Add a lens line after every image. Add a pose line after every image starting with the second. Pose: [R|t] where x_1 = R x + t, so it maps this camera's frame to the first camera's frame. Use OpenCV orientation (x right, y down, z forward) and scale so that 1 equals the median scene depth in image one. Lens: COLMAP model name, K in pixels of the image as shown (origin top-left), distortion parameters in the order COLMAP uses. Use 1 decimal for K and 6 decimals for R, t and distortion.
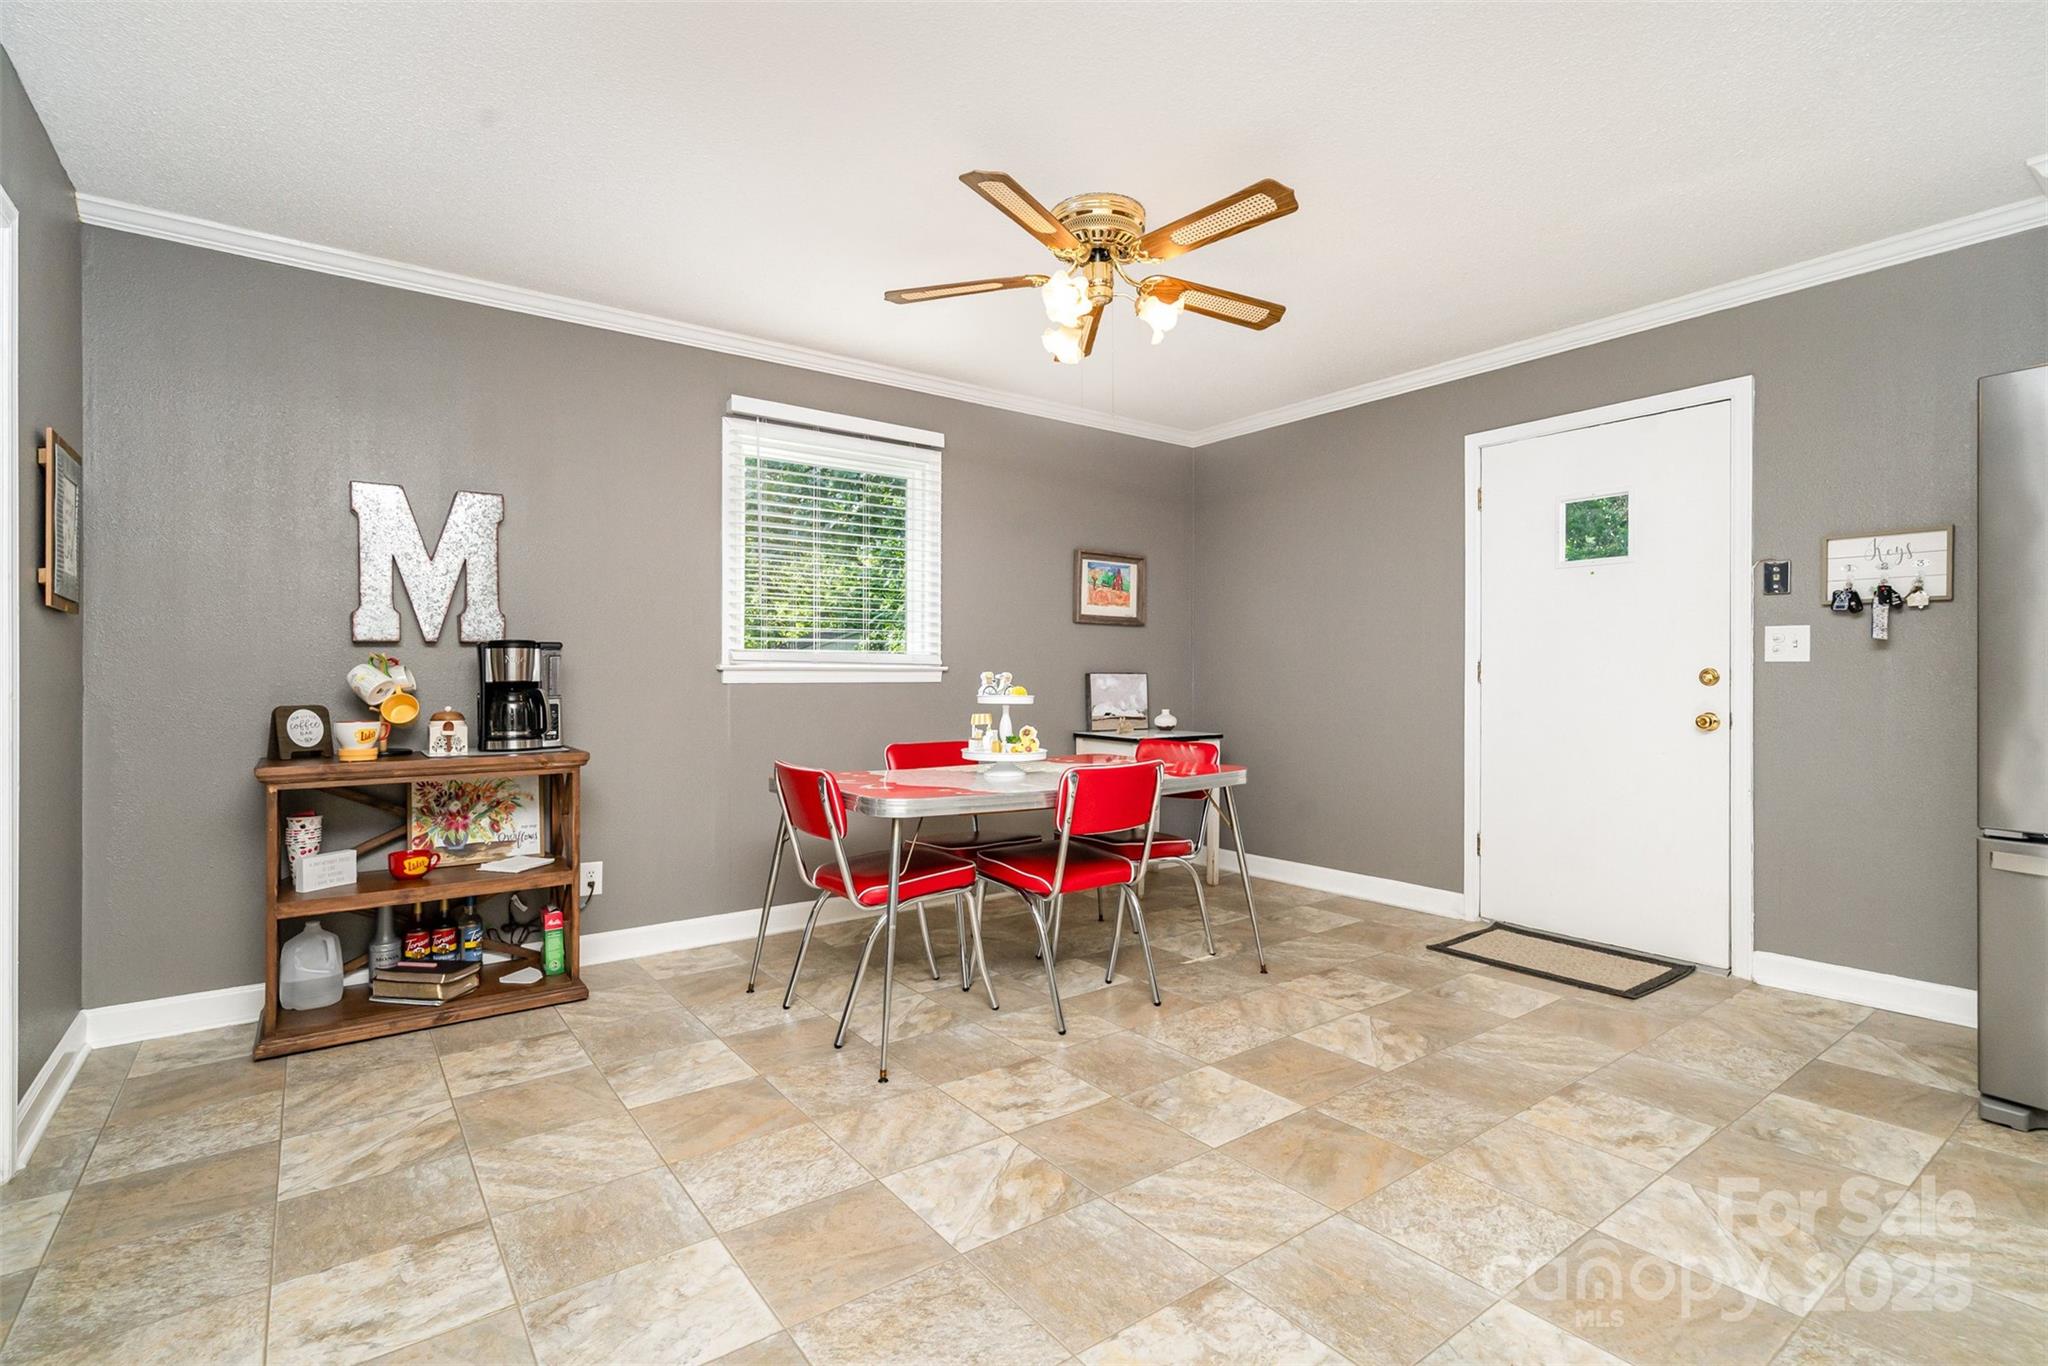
lens RADIAL K [[961.6, 0, 1010.5], [0, 961.6, 691.8], [0, 0, 1]] dist [0.001836, 0.000181]
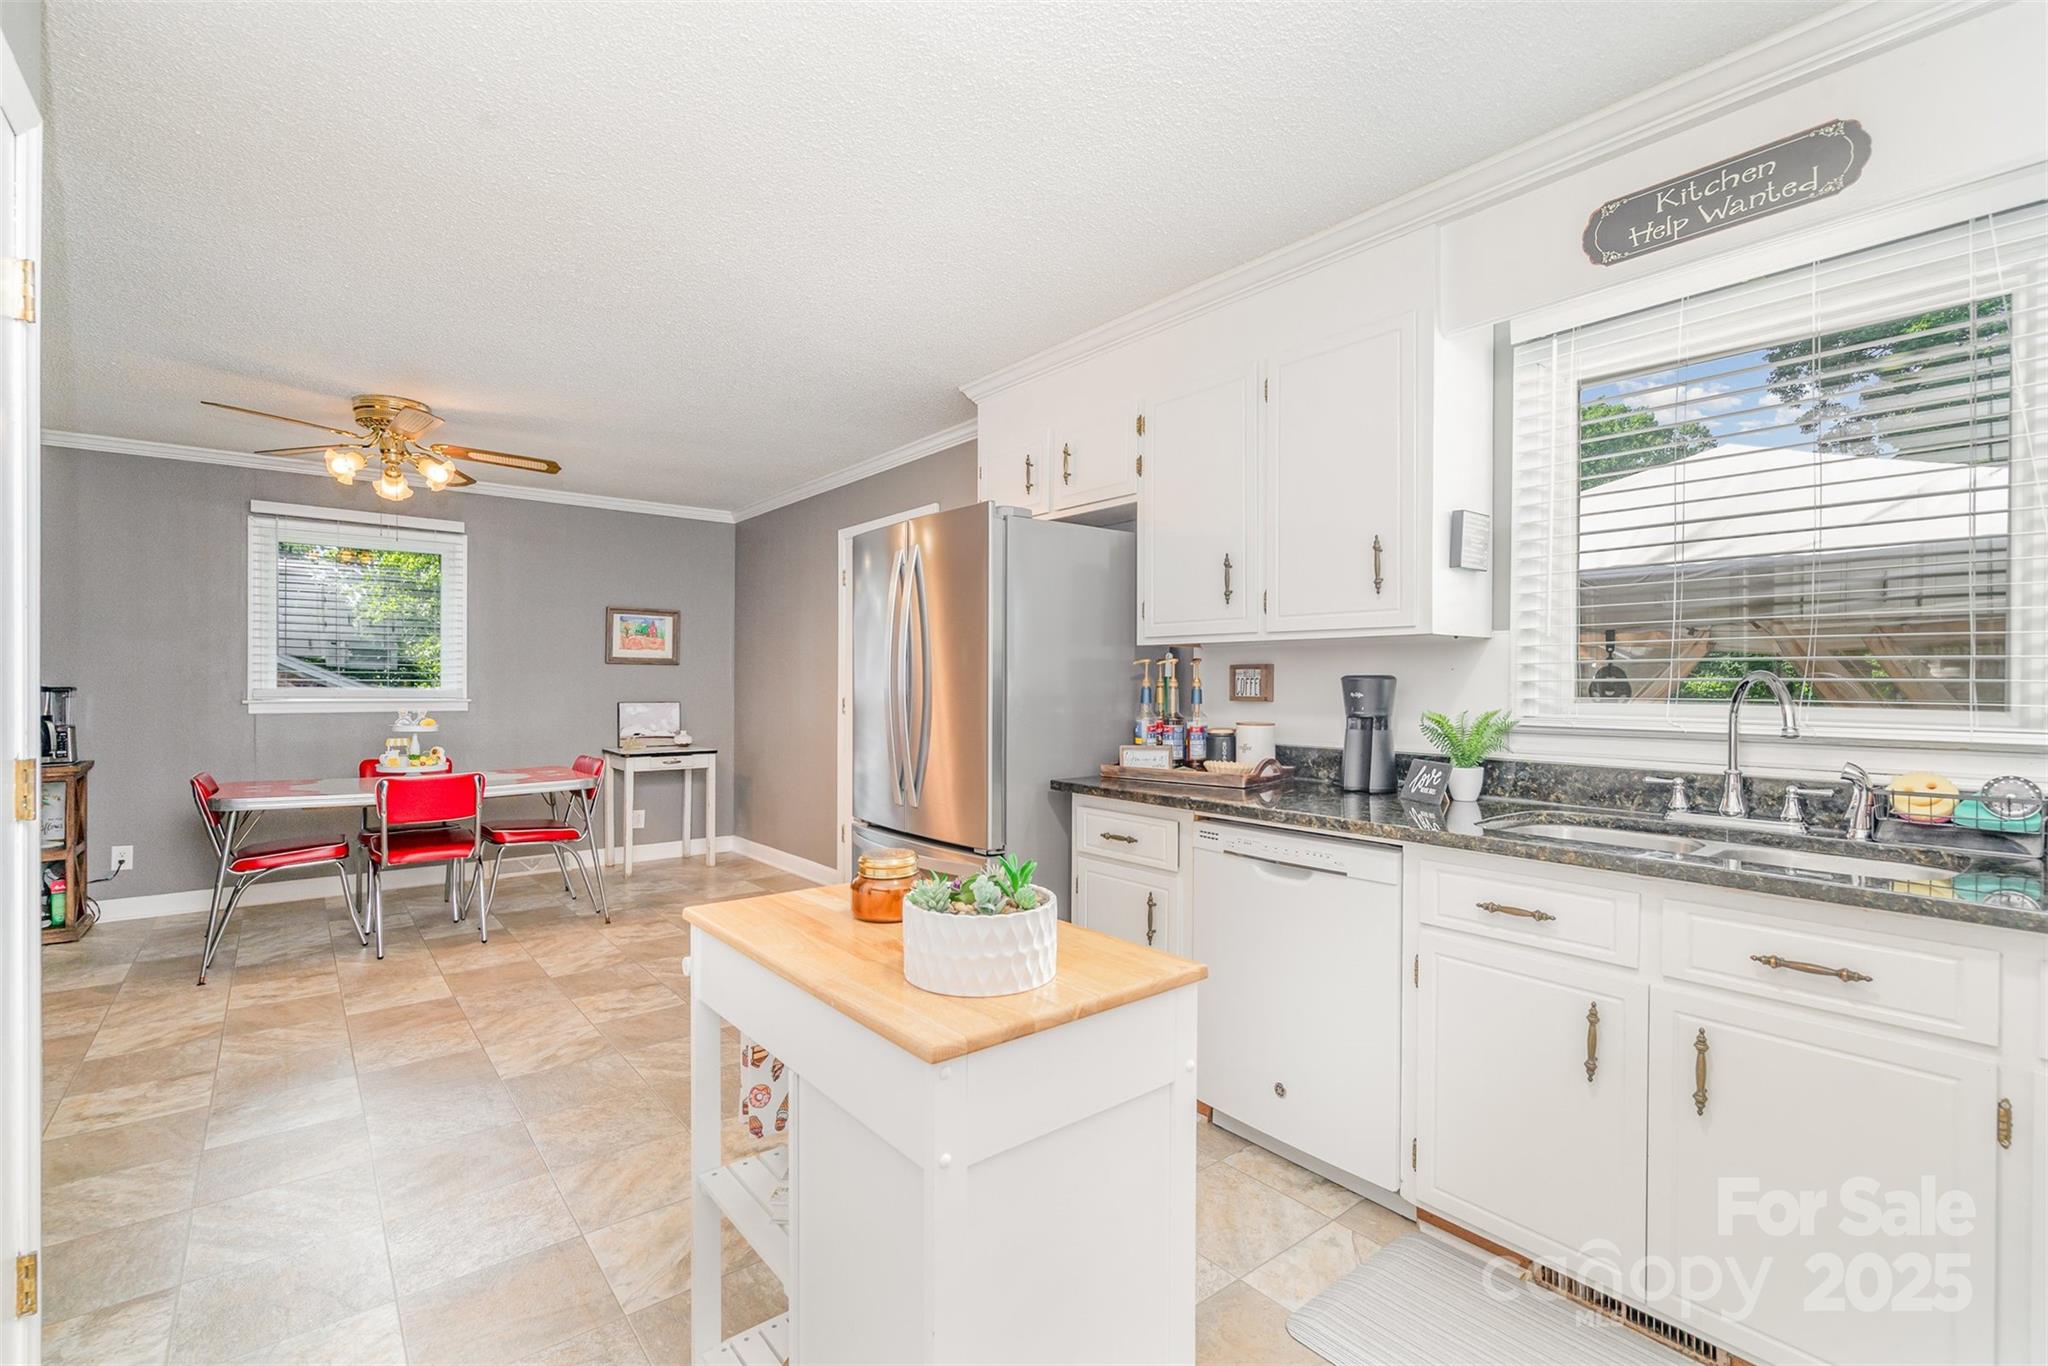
lens RADIAL K [[961.6, 0, 1045.0], [0, 961.6, 688.6], [0, 0, 1]] dist [0.001836, 0.000181]
pose [[0.999544, 0.002277, 0.030121, 0.868004], [-0.001930, 0.999932, -0.011538, -0.034923], [-0.030145, 0.011475, 0.999480, -0.420911]]
